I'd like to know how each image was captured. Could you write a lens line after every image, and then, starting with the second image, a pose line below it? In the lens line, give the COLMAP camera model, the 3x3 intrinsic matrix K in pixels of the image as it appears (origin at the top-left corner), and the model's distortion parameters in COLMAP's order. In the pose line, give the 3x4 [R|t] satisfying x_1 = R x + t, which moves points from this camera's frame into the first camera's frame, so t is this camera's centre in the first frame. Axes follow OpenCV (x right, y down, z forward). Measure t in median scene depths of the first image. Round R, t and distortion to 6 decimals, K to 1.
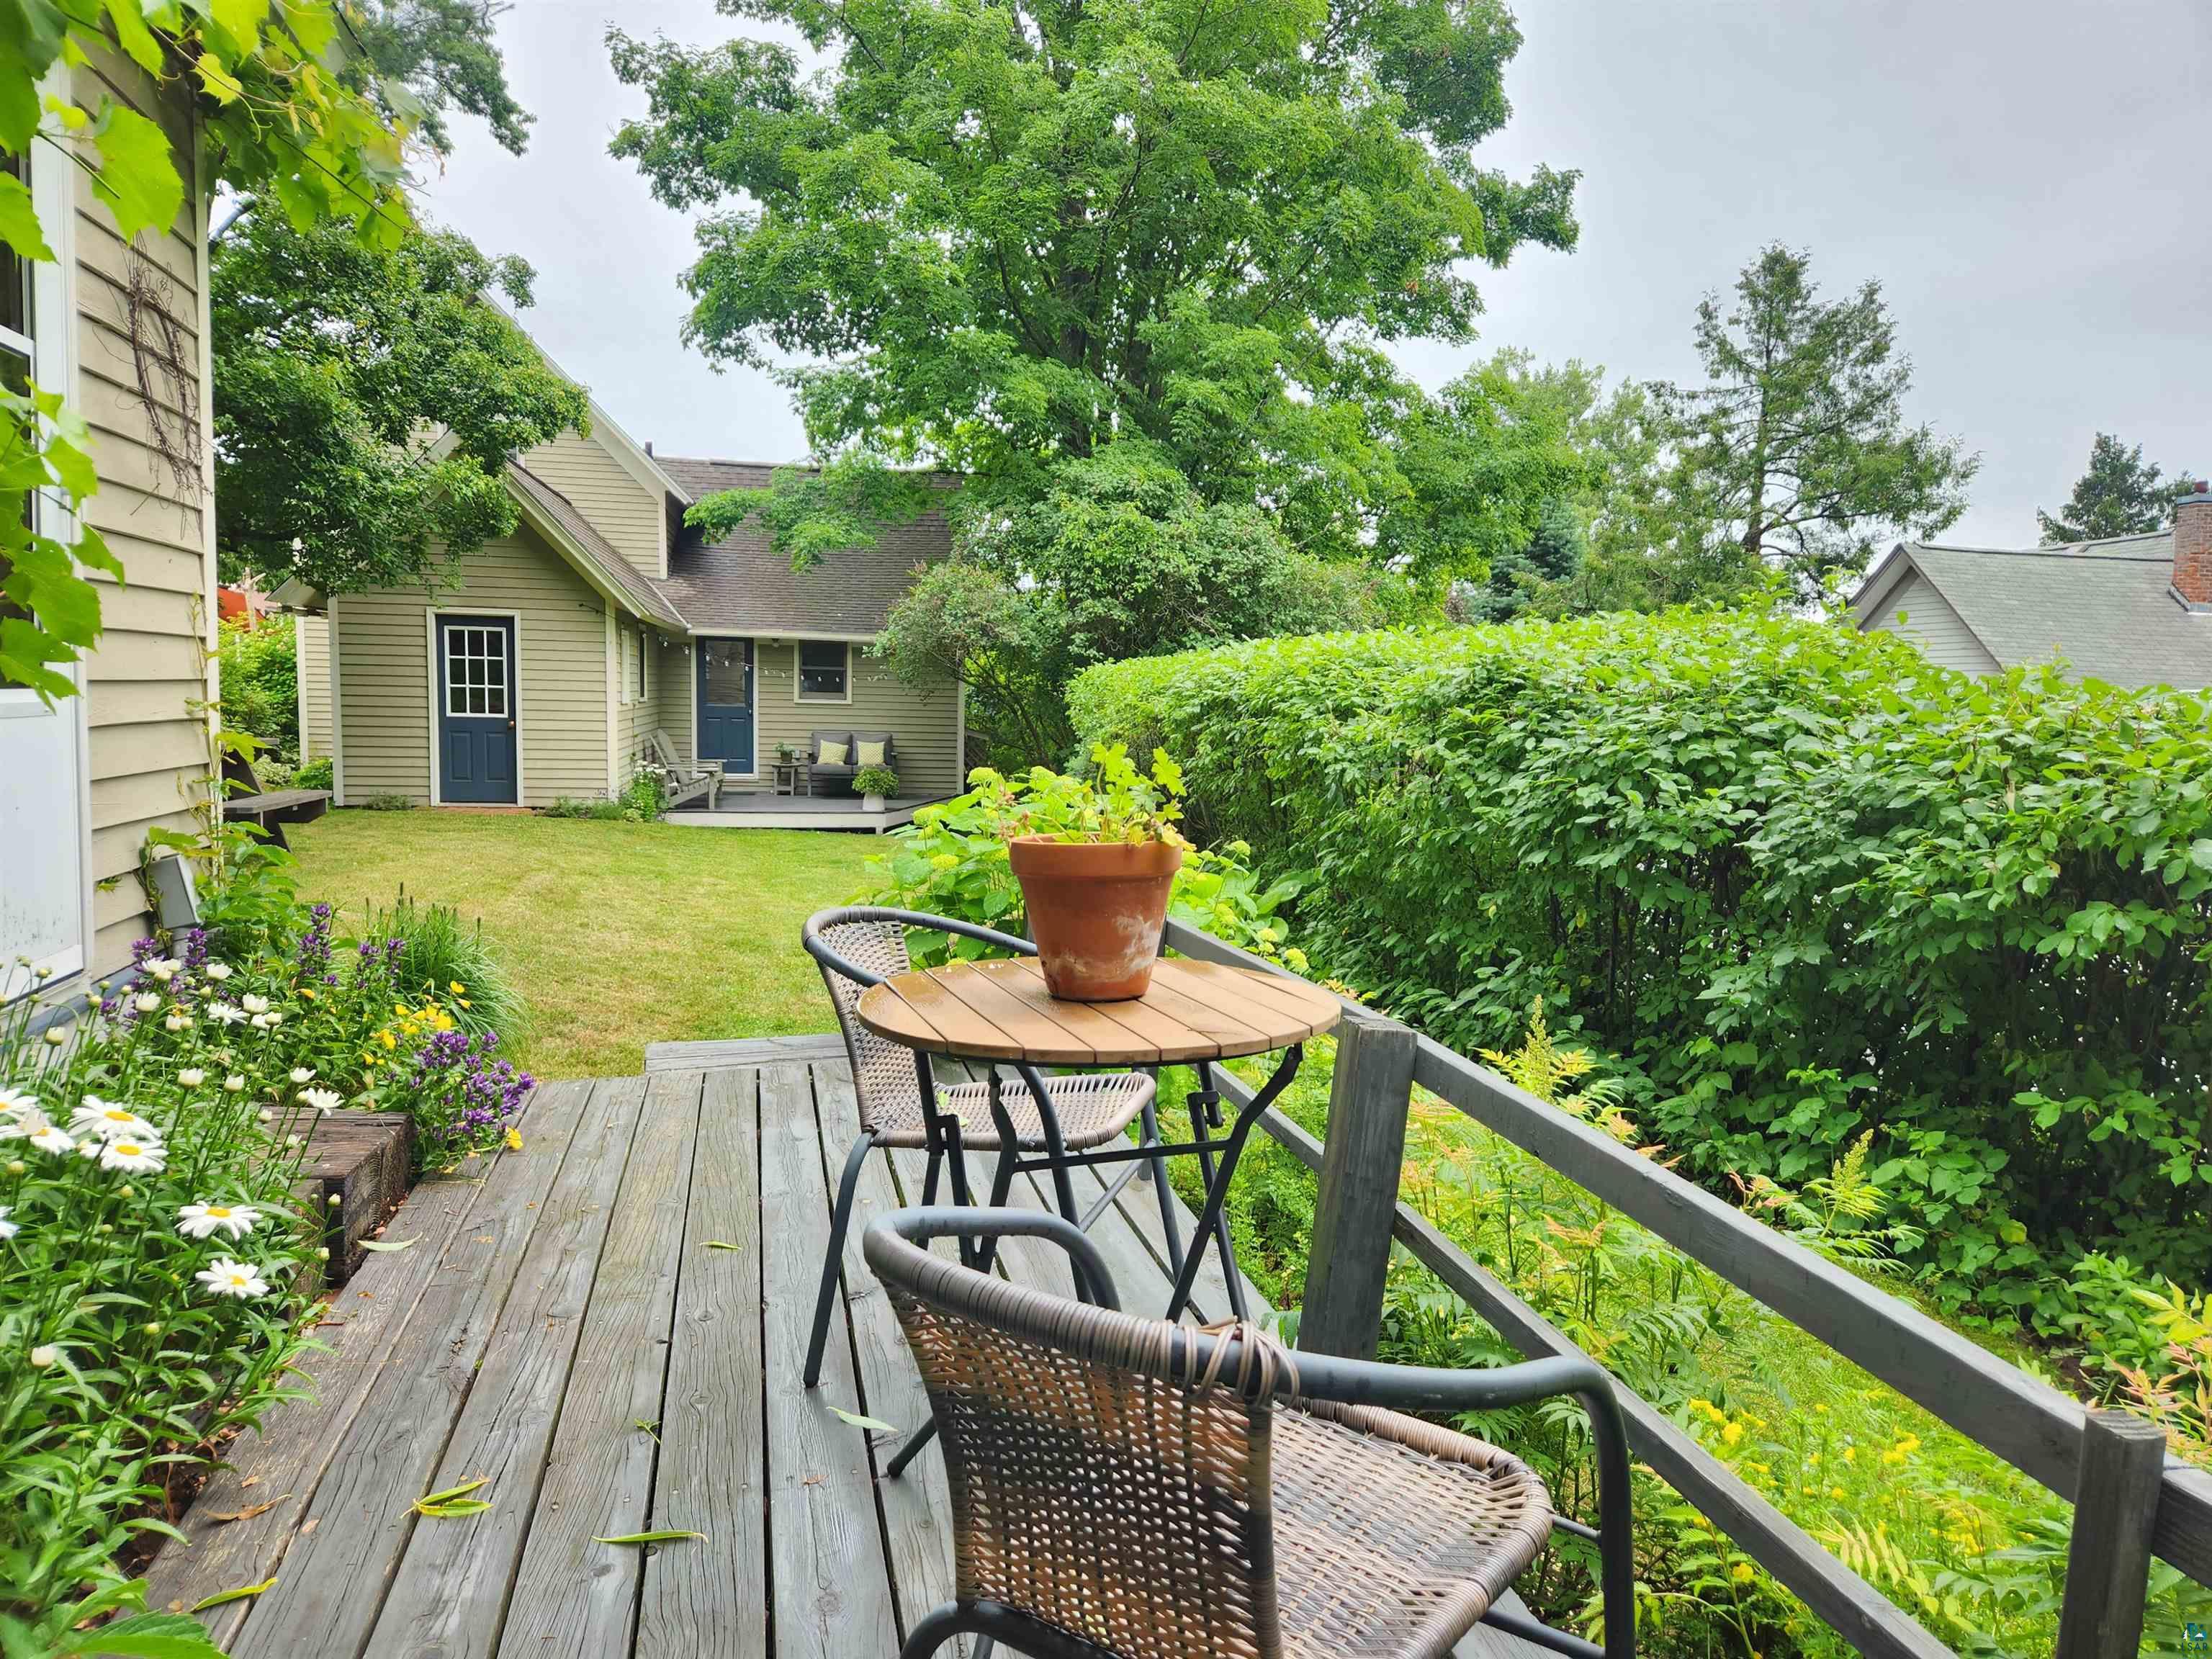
lens RADIAL K [[1481.8, 0, 1107.2], [0, 1481.8, 823.7], [0, 0, 1]] dist [0.068911, 0.000927]
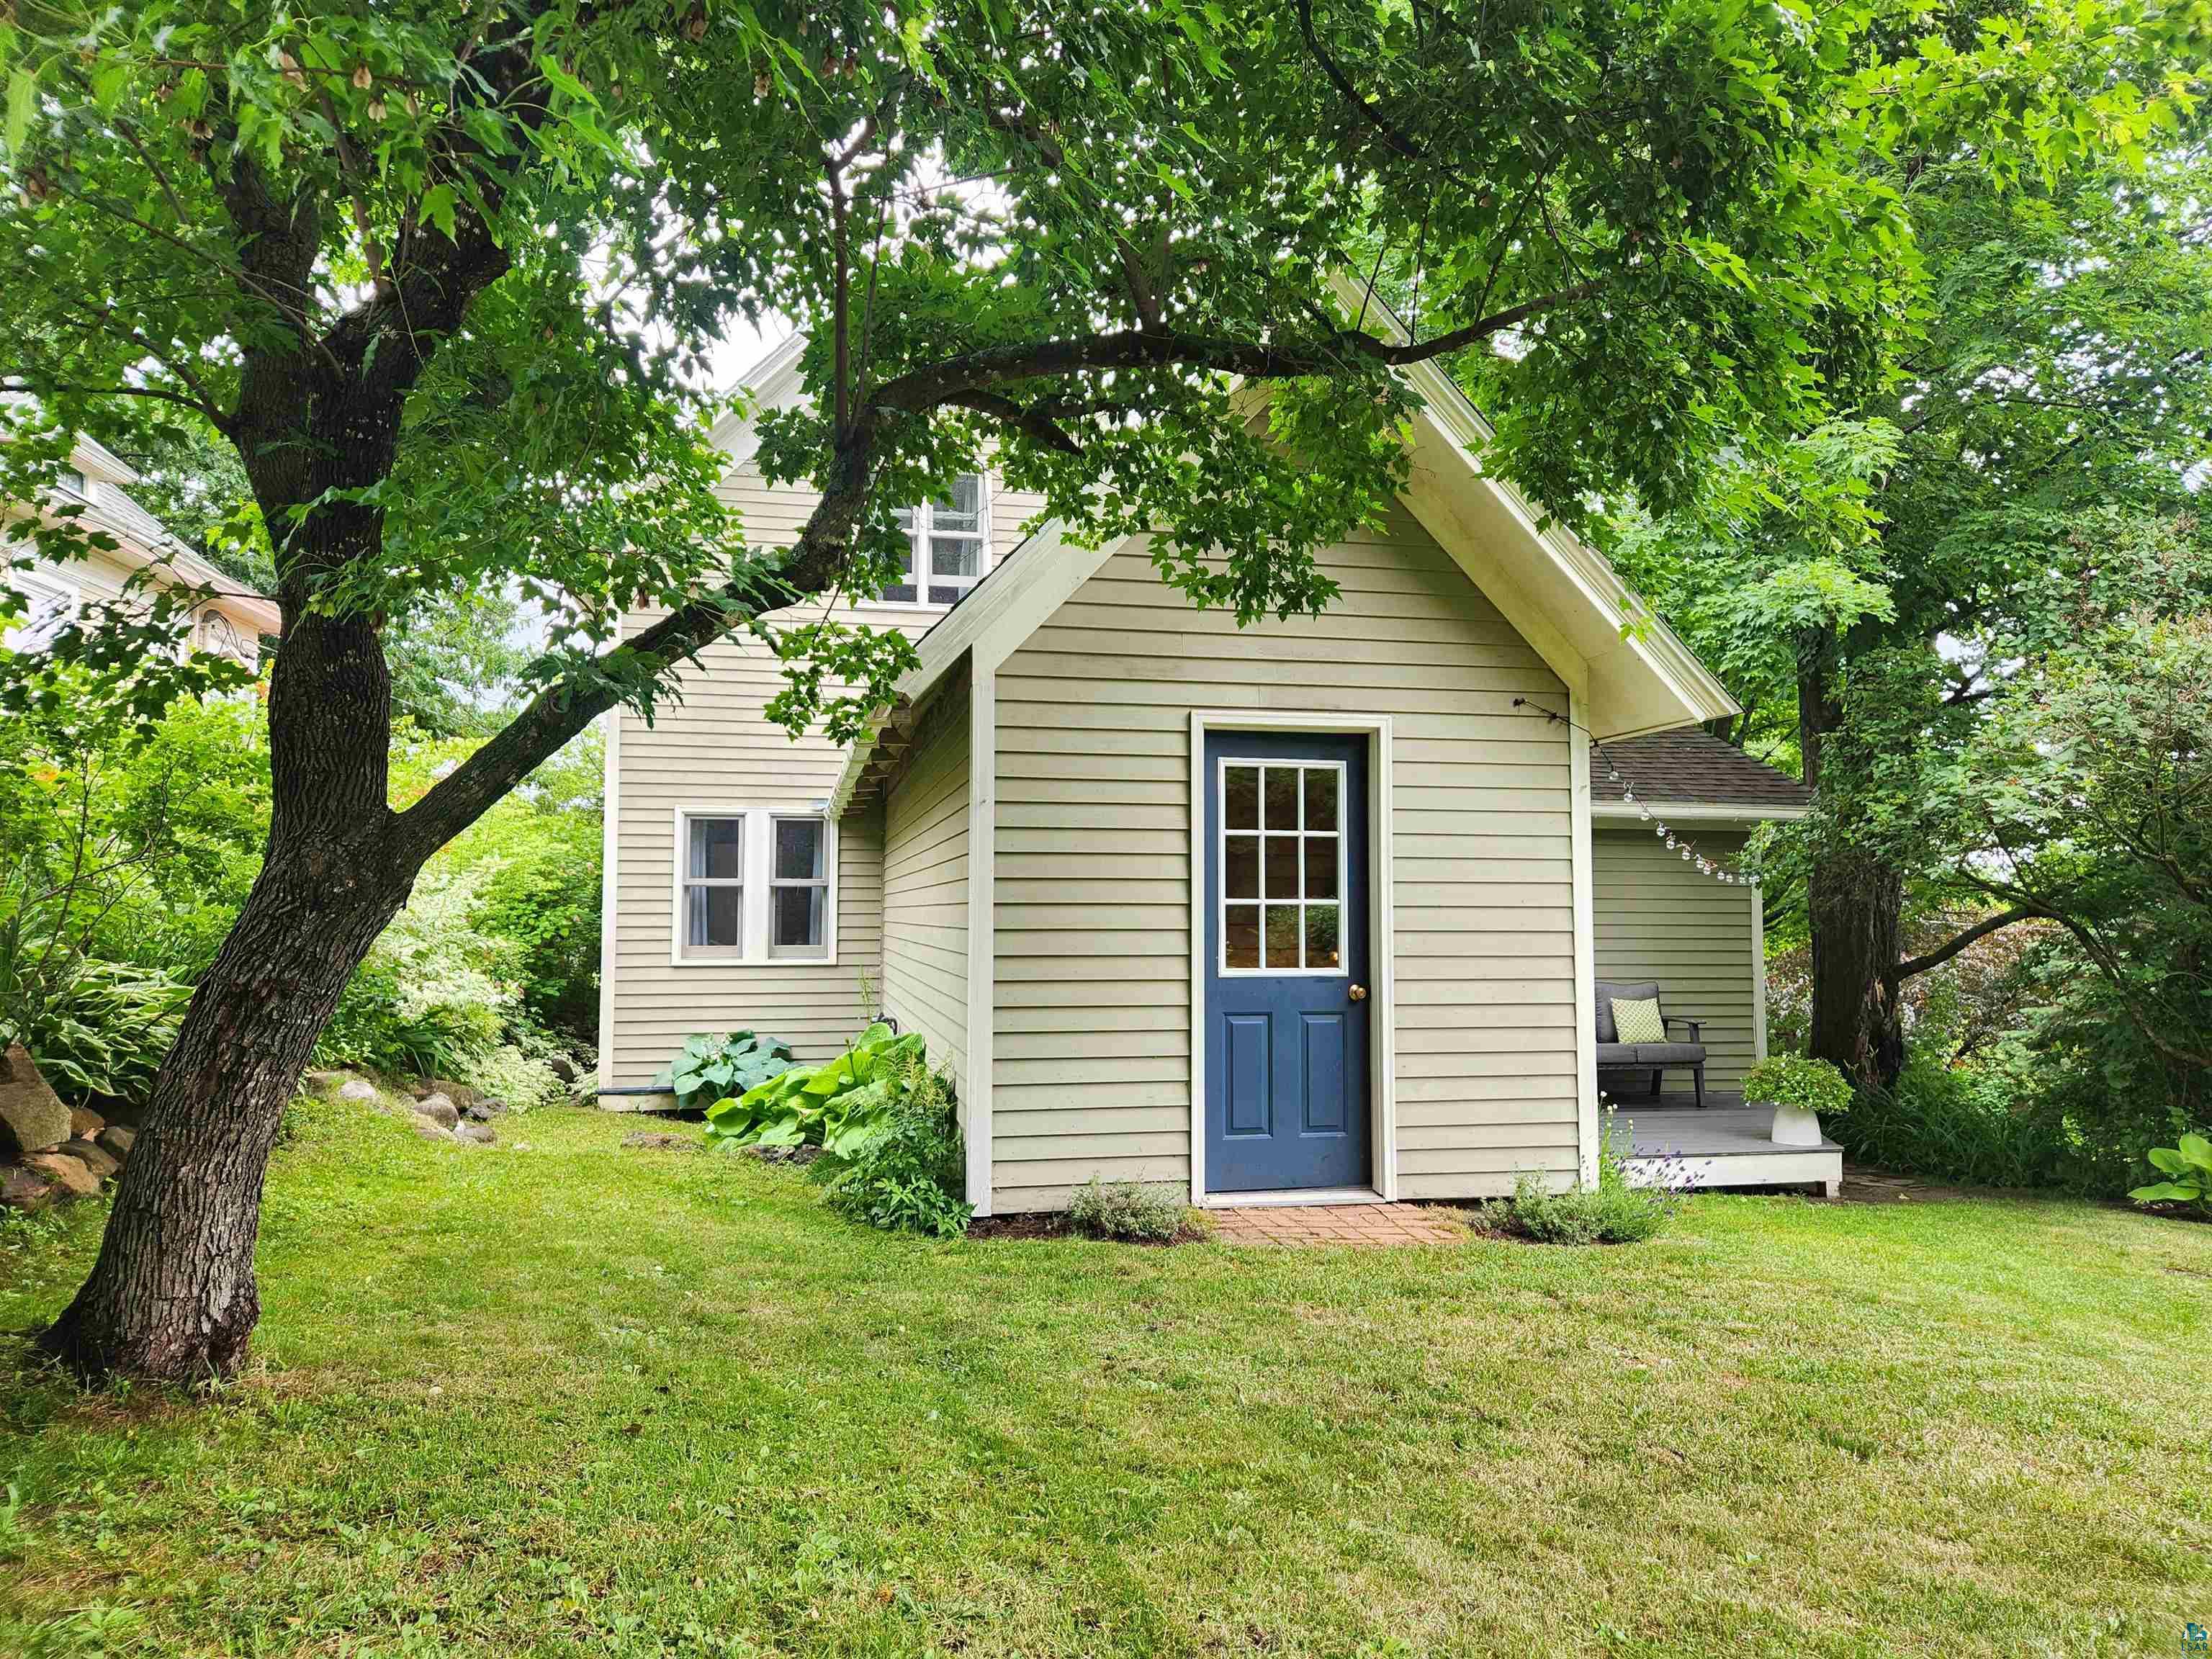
lens RADIAL K [[1481.8, 0, 1107.3], [0, 1481.8, 830.2], [0, 0, 1]] dist [0.068911, 0.000927]
pose [[0.999438, -0.015915, -0.029494, -0.456490], [0.011541, 0.989665, -0.142935, -0.053297], [0.031464, 0.142514, 0.989293, 0.593076]]
